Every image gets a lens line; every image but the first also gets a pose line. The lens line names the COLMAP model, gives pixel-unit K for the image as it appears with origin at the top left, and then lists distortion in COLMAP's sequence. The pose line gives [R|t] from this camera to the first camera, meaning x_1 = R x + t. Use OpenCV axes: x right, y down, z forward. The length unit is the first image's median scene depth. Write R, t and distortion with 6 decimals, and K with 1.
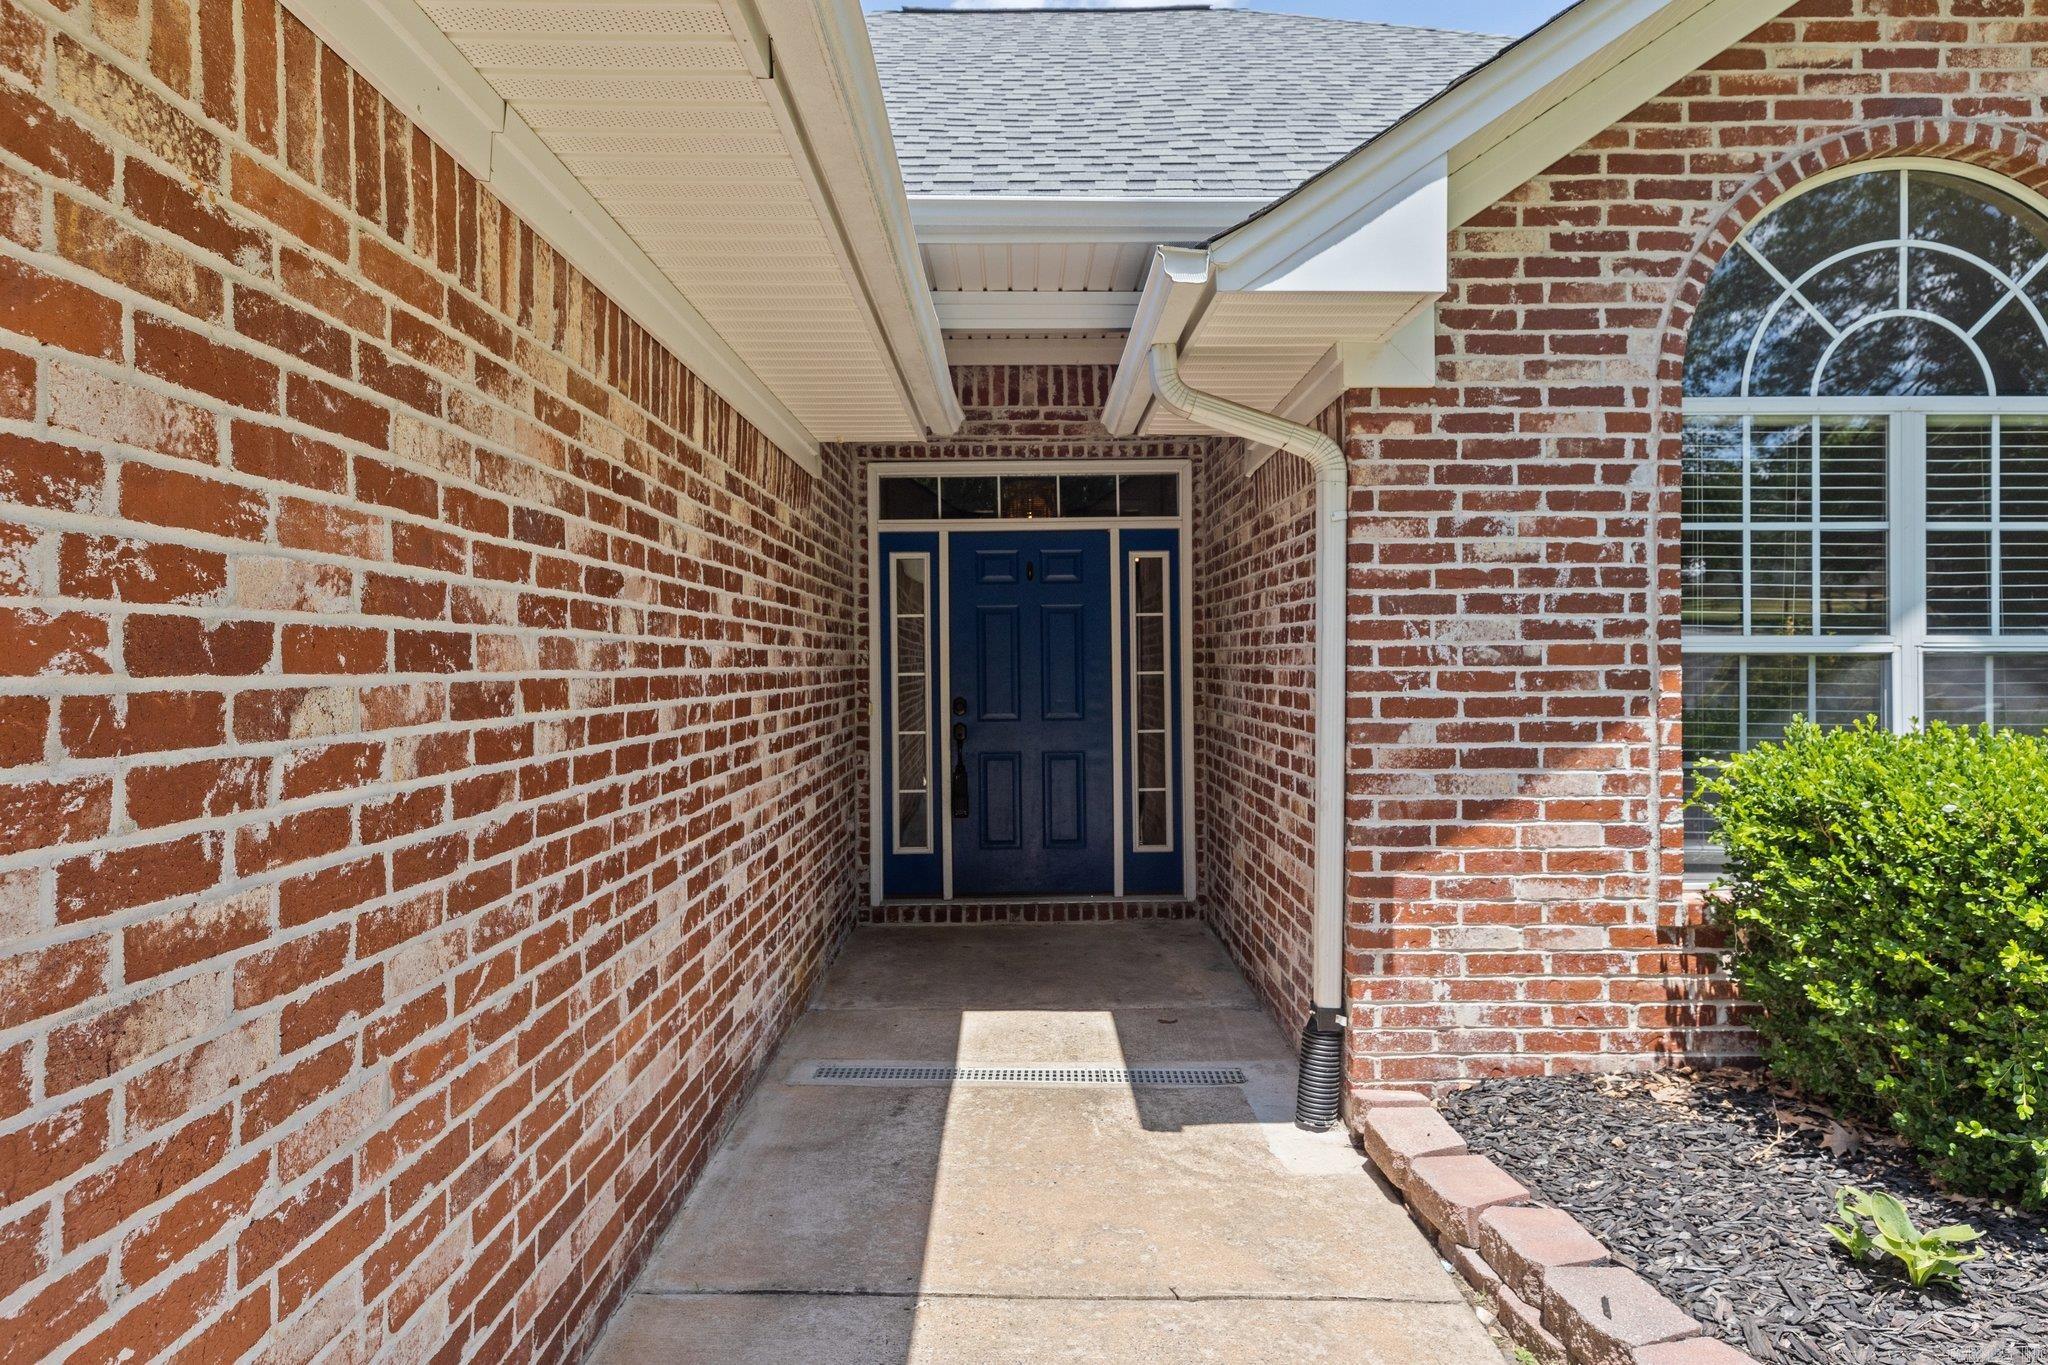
lens RADIAL K [[1235.6, 0, 1036.9], [0, 1235.6, 657.7], [0, 0, 1]] dist [0.006326, 0.000456]
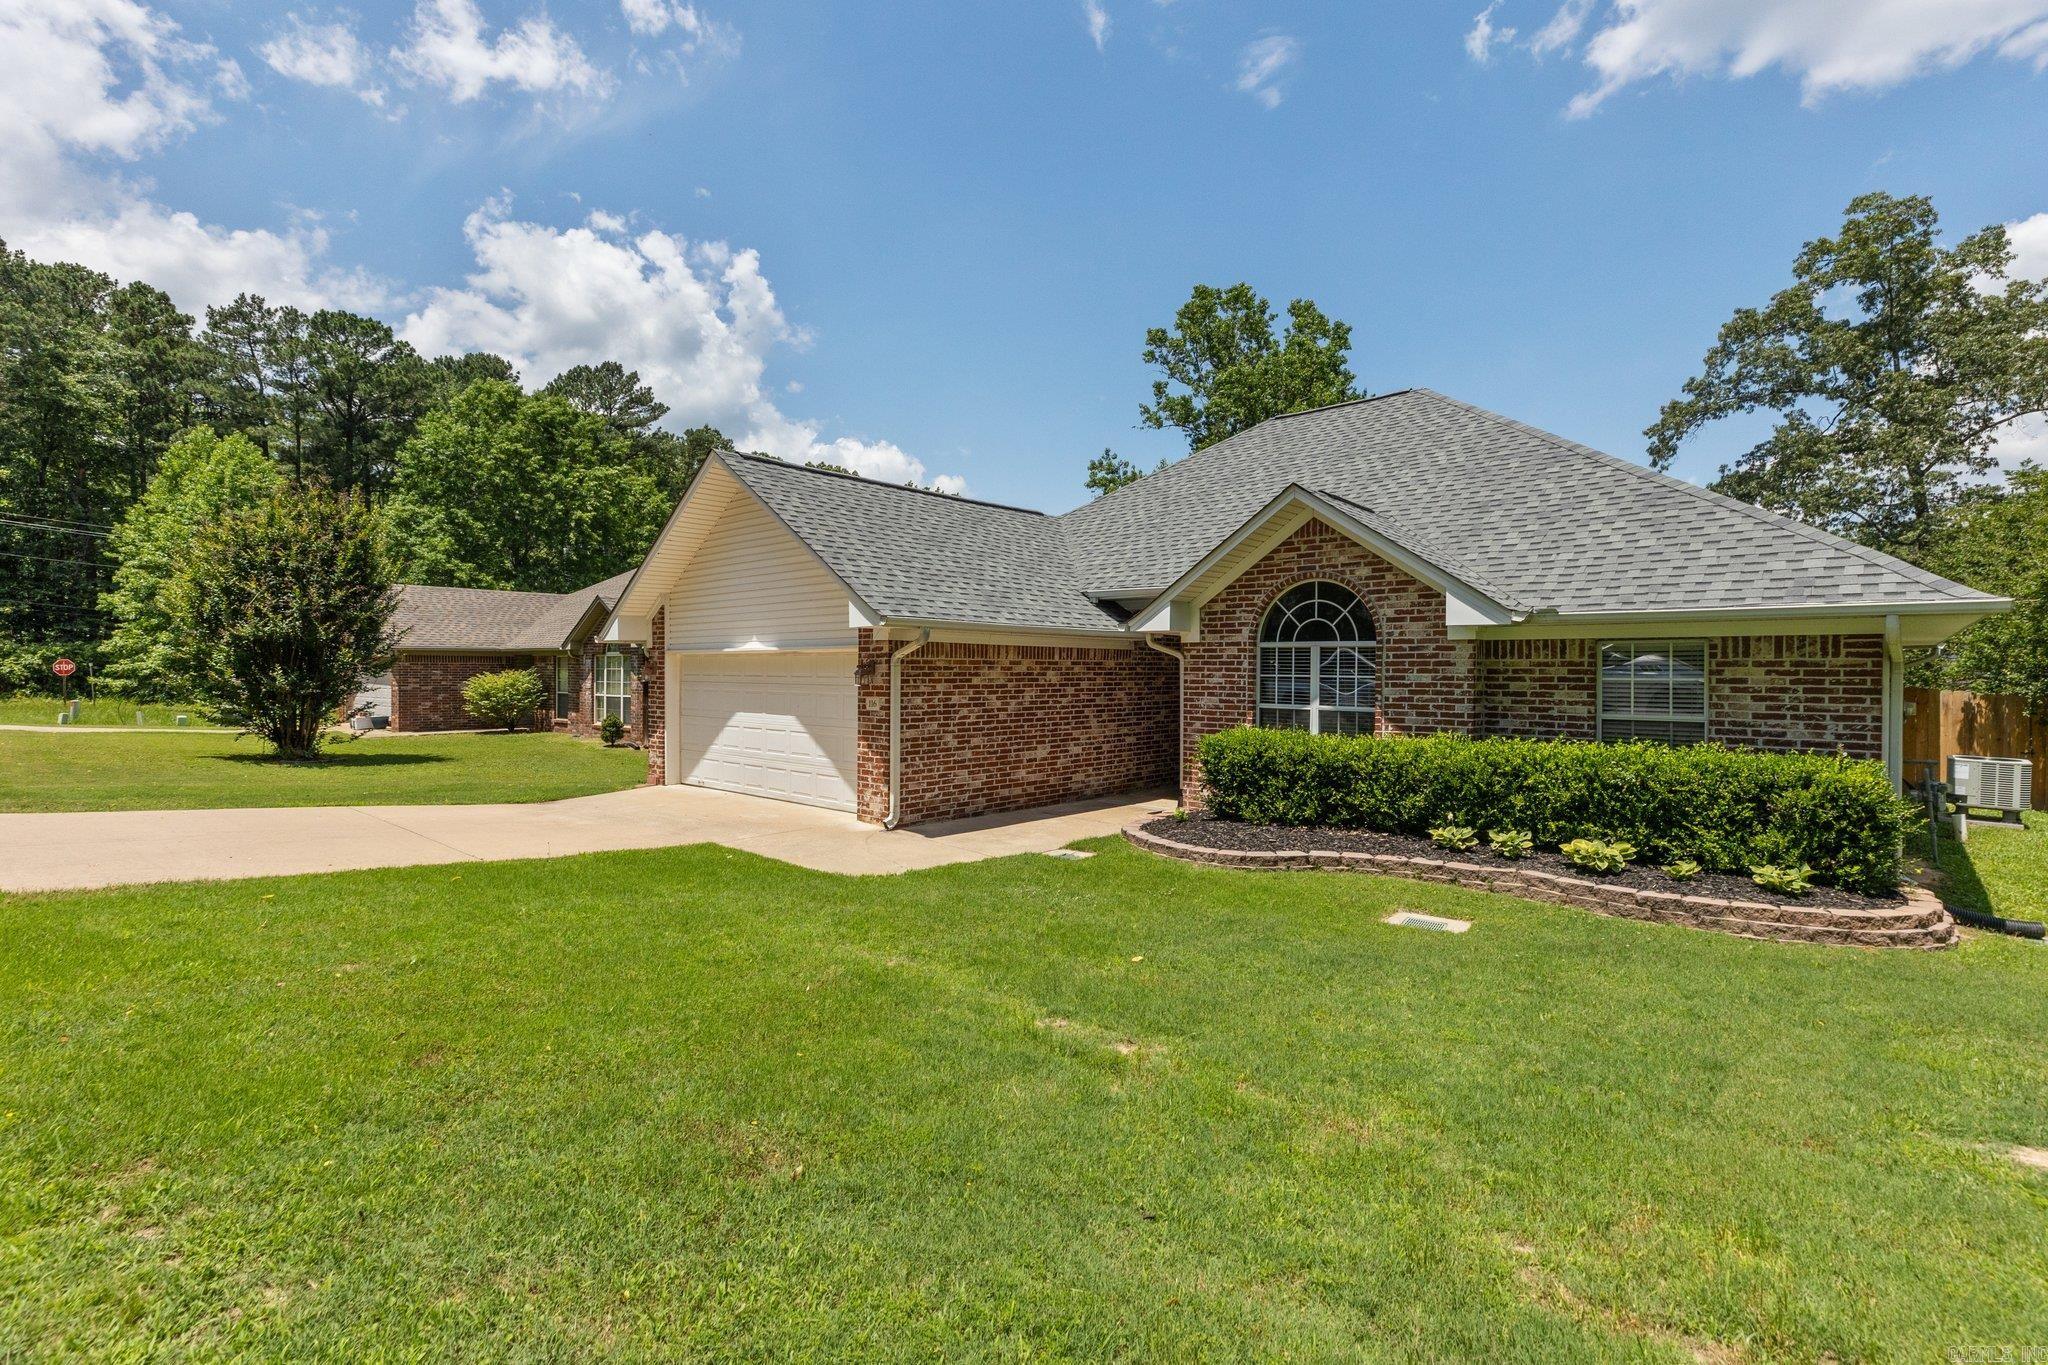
lens RADIAL K [[936.8, 0, 1026.2], [0, 936.8, 682.0], [0, 0, 1]] dist [0.007522, 0.000845]
pose [[0.726932, 0.017691, -0.686482, 2.068330], [-0.003958, 0.999759, 0.021574, -0.150134], [0.686698, -0.012966, 0.726827, -1.712477]]
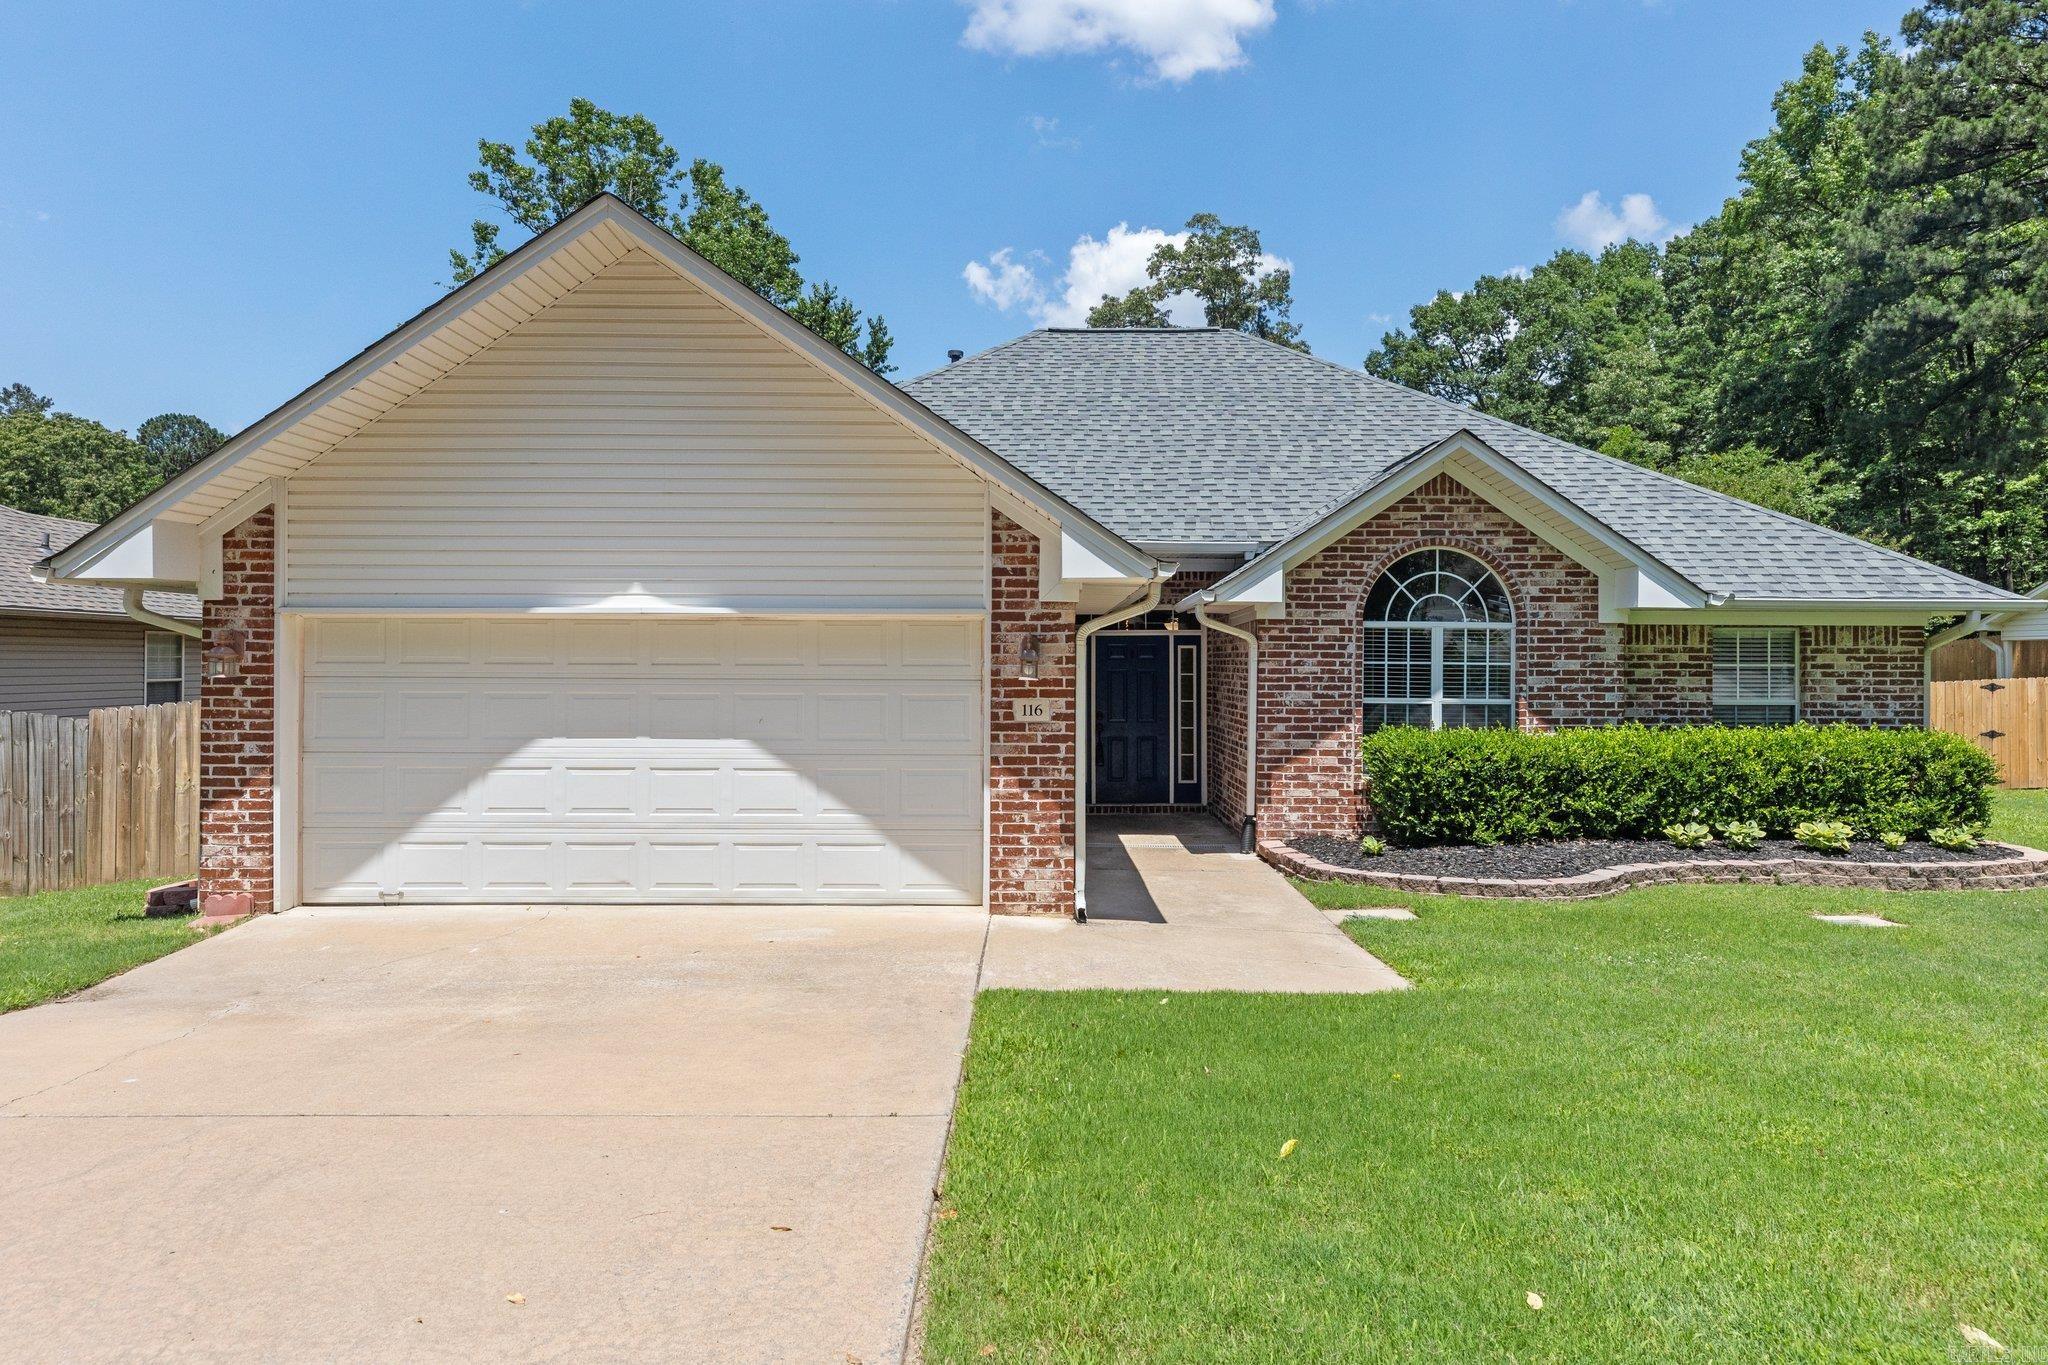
lens RADIAL K [[1235.6, 0, 1035.5], [0, 1235.6, 654.6], [0, 0, 1]] dist [0.006326, 0.000456]
pose [[0.999928, 0.009804, -0.006962, -0.297216], [-0.009827, 0.999946, -0.003311, -0.110461], [0.006929, 0.003379, 0.999970, -2.177387]]
